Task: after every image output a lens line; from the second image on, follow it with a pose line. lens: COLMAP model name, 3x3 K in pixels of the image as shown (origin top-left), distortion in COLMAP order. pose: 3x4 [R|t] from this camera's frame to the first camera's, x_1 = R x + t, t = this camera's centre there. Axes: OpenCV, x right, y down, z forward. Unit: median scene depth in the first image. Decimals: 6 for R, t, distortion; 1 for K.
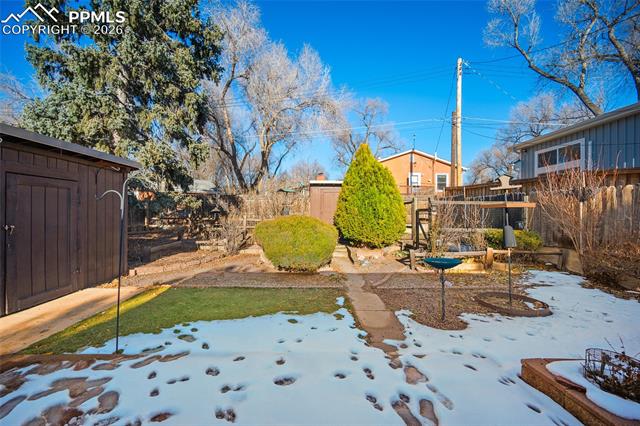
lens RADIAL K [[250.1, 0, 315.7], [0, 250.1, 216.1], [0, 0, 1]] dist [-0.002685, 0.000063]
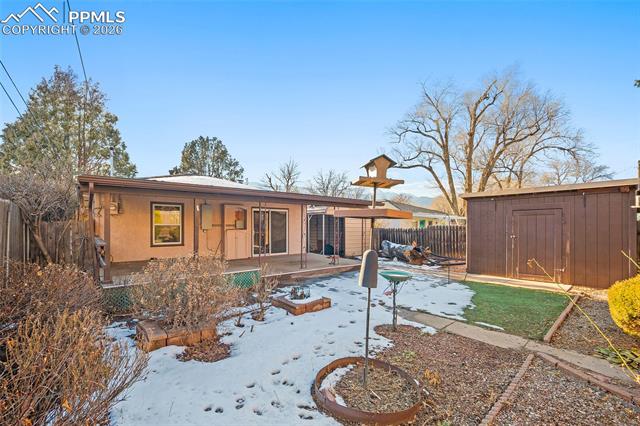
lens RADIAL K [[270.7, 0, 306.7], [0, 270.7, 227.9], [0, 0, 1]] dist [-0.000537, 0.000010]
pose [[-0.781628, -0.010321, -0.623660, 1.375508], [-0.016277, 0.999860, 0.003853, -0.009114], [0.623533, 0.013163, -0.781687, 1.509116]]
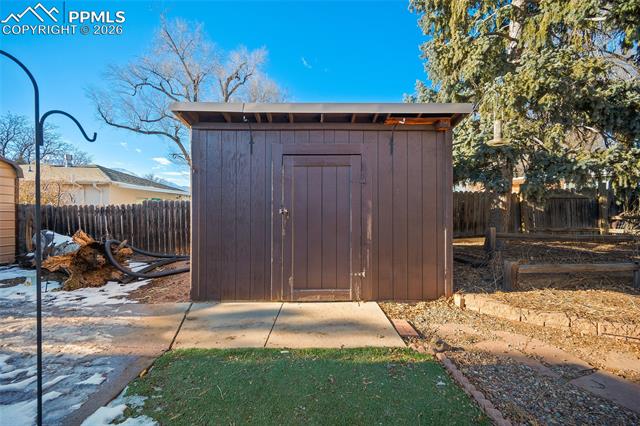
lens RADIAL K [[250.1, 0, 315.7], [0, 250.1, 216.1], [0, 0, 1]] dist [-0.002685, 0.000063]
pose [[-0.009767, -0.011378, -0.999888, -0.234109], [-0.014226, 0.999836, -0.011238, 0.064453], [0.999851, 0.014115, -0.009927, 1.006929]]
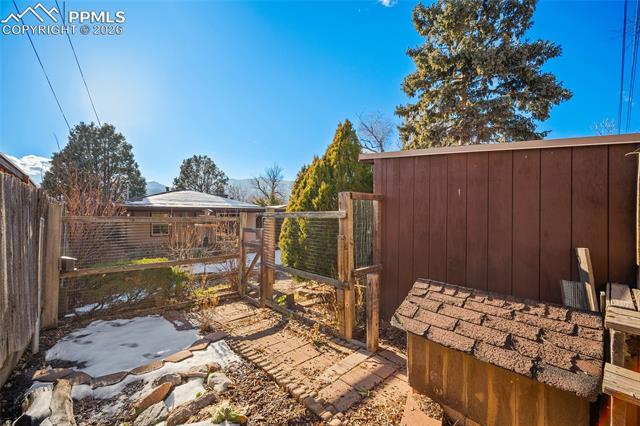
lens RADIAL K [[250.1, 0, 315.7], [0, 250.1, 216.1], [0, 0, 1]] dist [-0.002685, 0.000063]
pose [[-0.769349, -0.014220, -0.638670, 1.446240], [-0.009385, 0.999896, -0.010957, -0.099331], [0.638760, -0.002436, -0.769402, 3.211459]]
